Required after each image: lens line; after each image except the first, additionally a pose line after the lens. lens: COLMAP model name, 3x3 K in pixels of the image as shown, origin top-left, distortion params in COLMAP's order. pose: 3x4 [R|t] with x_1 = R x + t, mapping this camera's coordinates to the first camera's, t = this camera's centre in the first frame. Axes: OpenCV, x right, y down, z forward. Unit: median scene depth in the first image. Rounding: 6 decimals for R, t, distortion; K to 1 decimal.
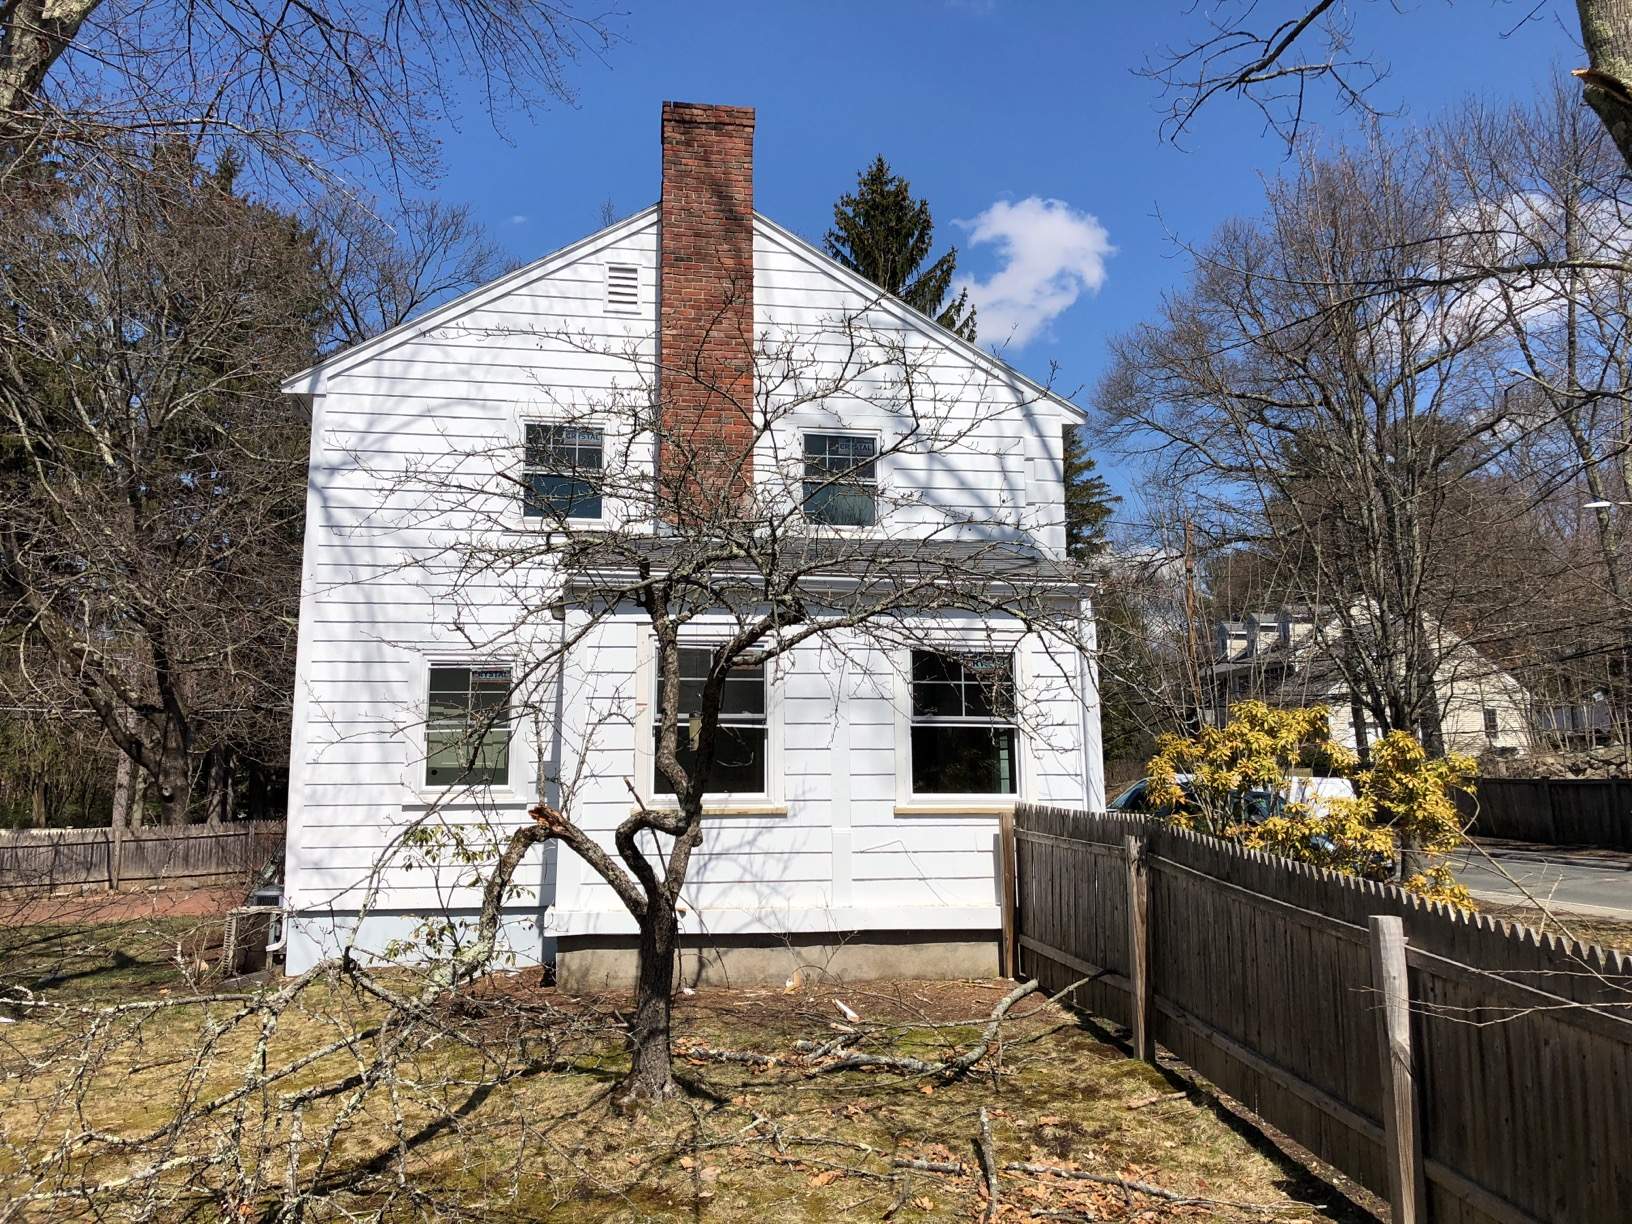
lens RADIAL K [[1295.3, 0, 816.0], [0, 1295.3, 612.0], [0, 0, 1]] dist [0.001238, -0.002317]
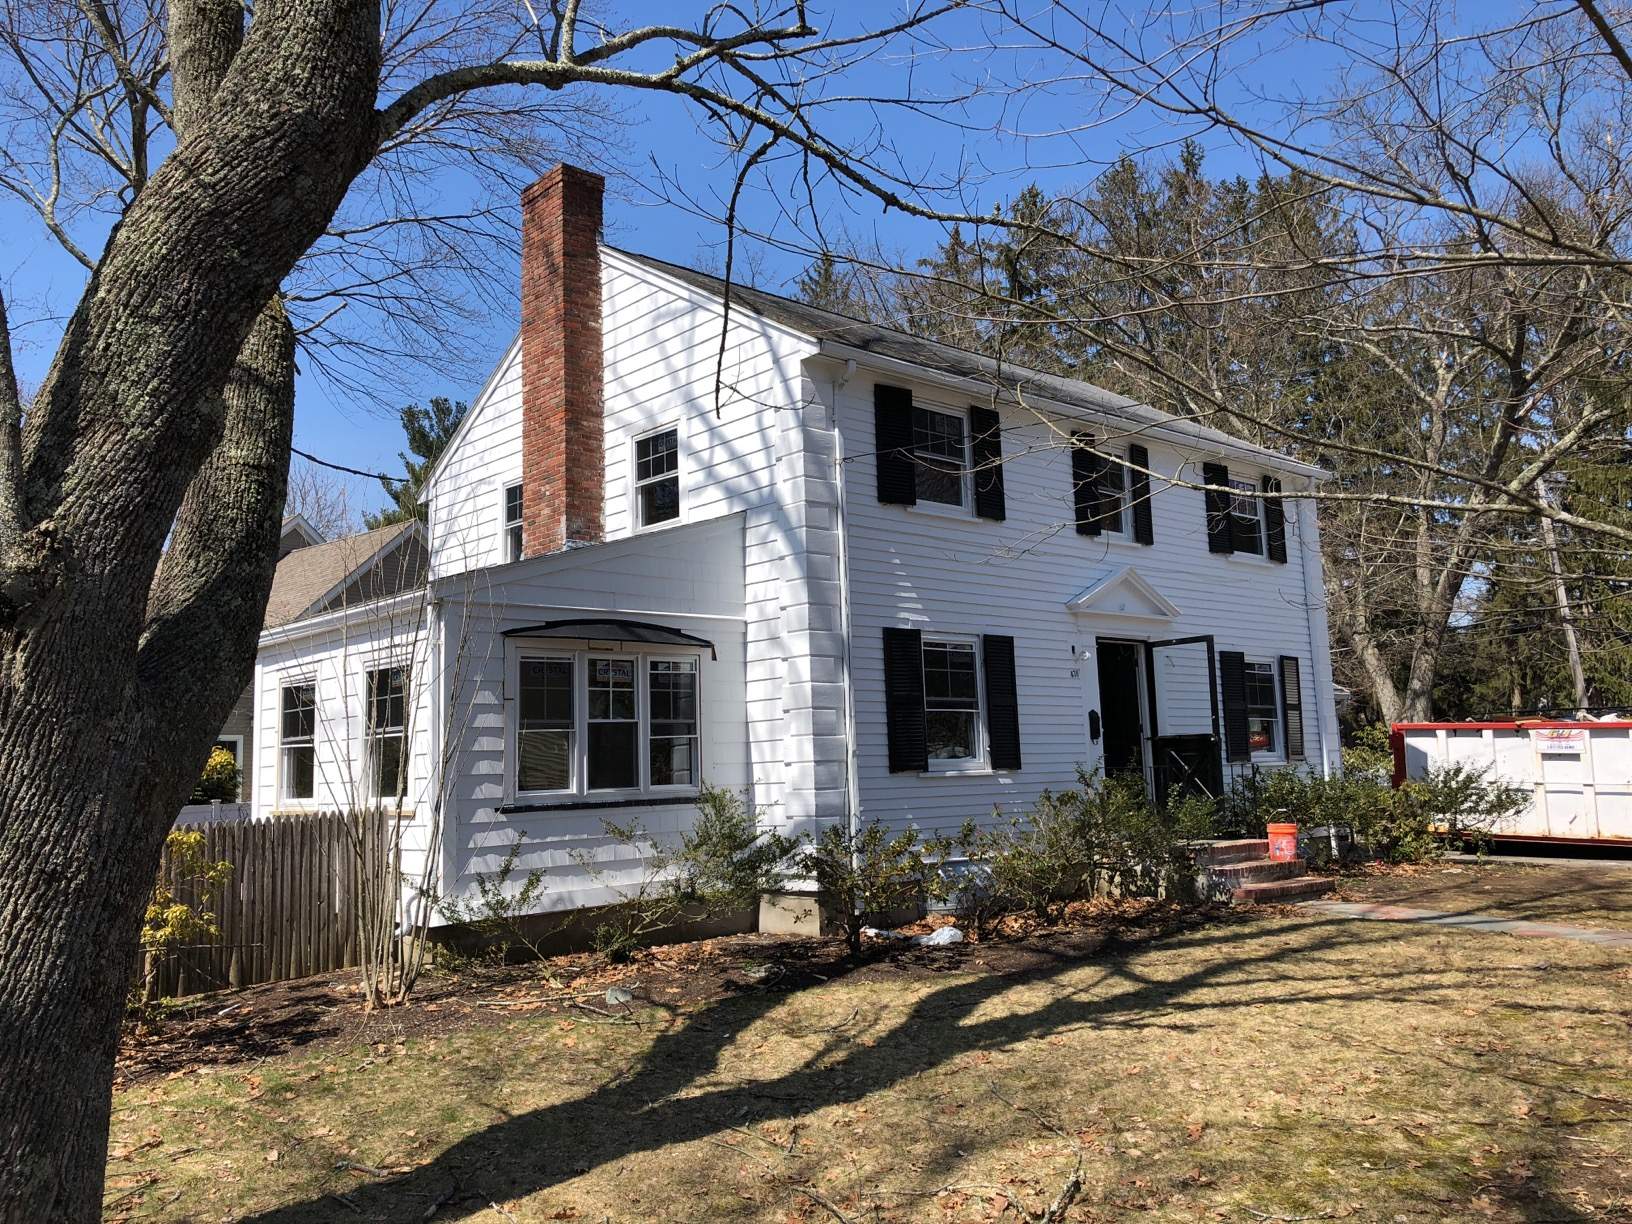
lens RADIAL K [[1303.3, 0, 816.0], [0, 1303.3, 612.0], [0, 0, 1]] dist [0.009131, -0.000600]
pose [[0.549155, -0.108126, -0.828697, 0.987283], [0.157455, 0.987223, -0.024469, 0.051943], [0.820754, -0.117045, 0.559163, 0.531312]]
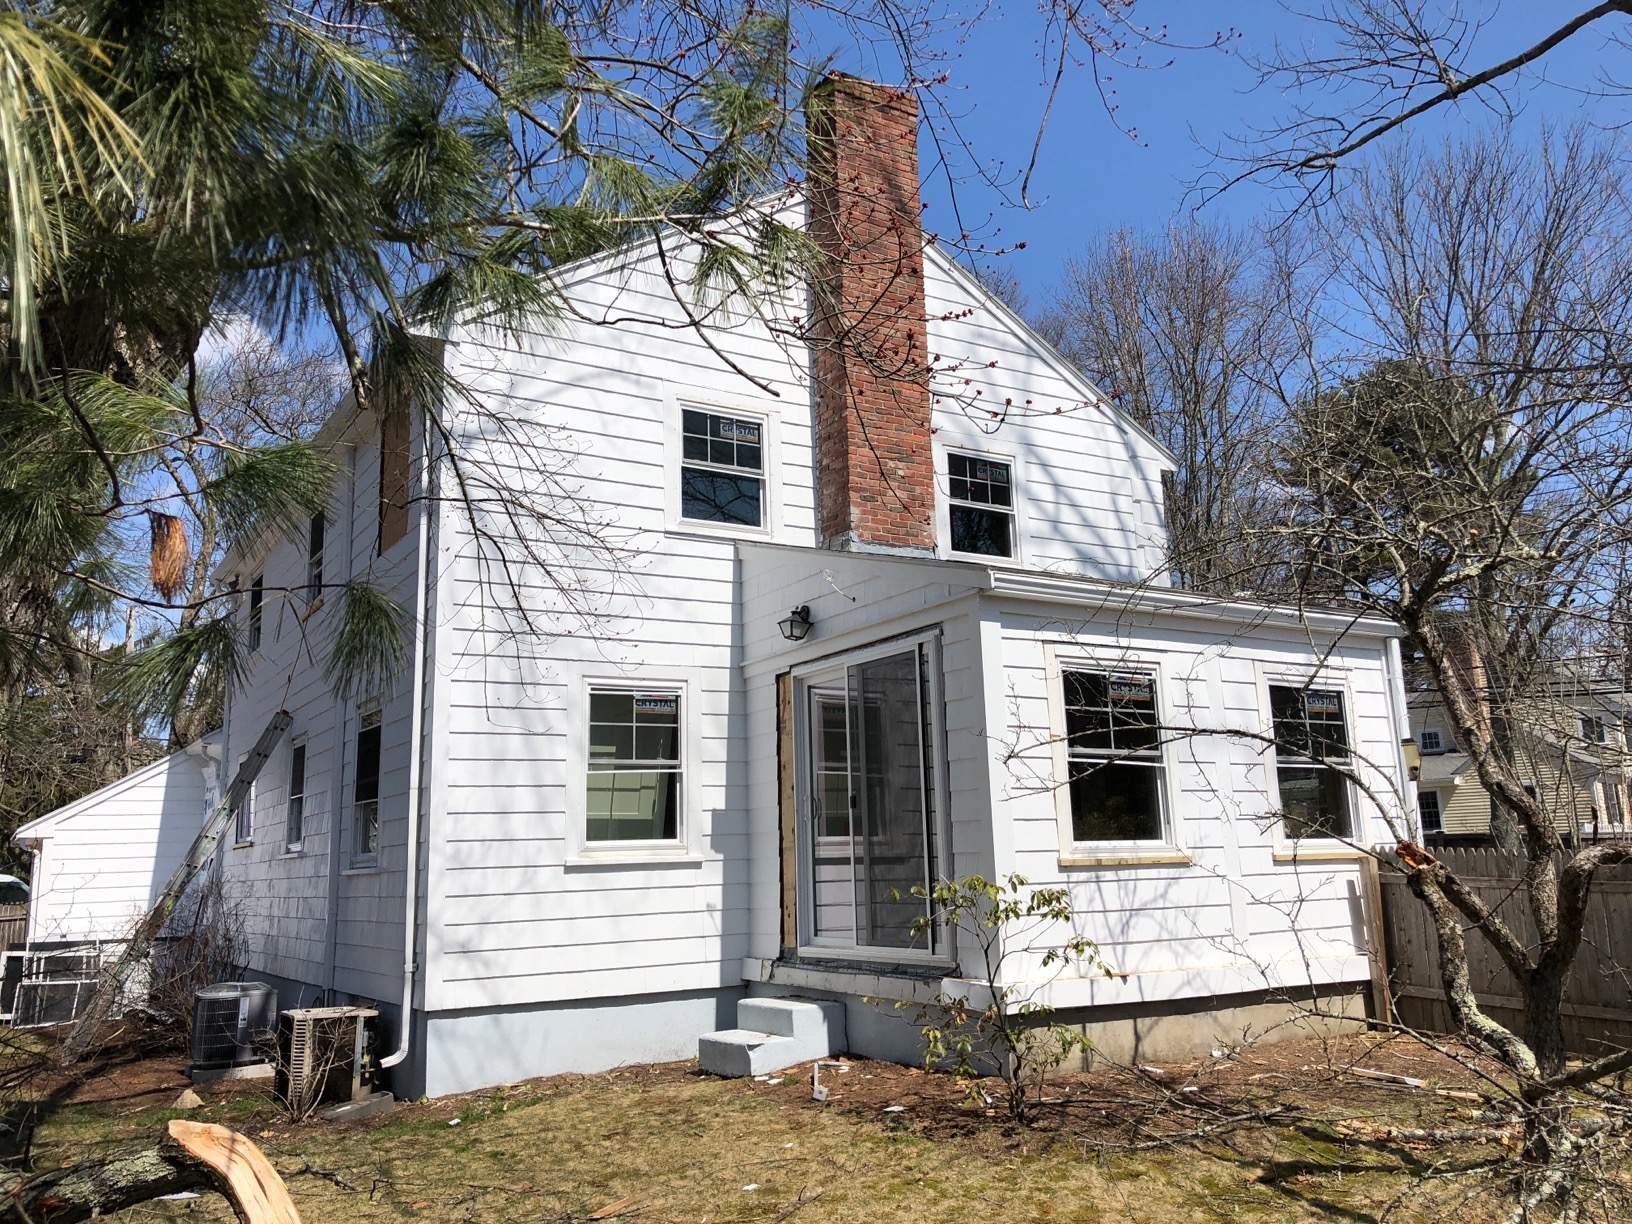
lens RADIAL K [[1303.3, 0, 816.0], [0, 1303.3, 612.0], [0, 0, 1]] dist [0.009131, -0.000600]
pose [[0.926700, 0.052590, 0.372105, -0.458076], [-0.035861, 0.998016, -0.051741, 0.028447], [-0.374088, 0.034604, 0.926748, 0.186222]]
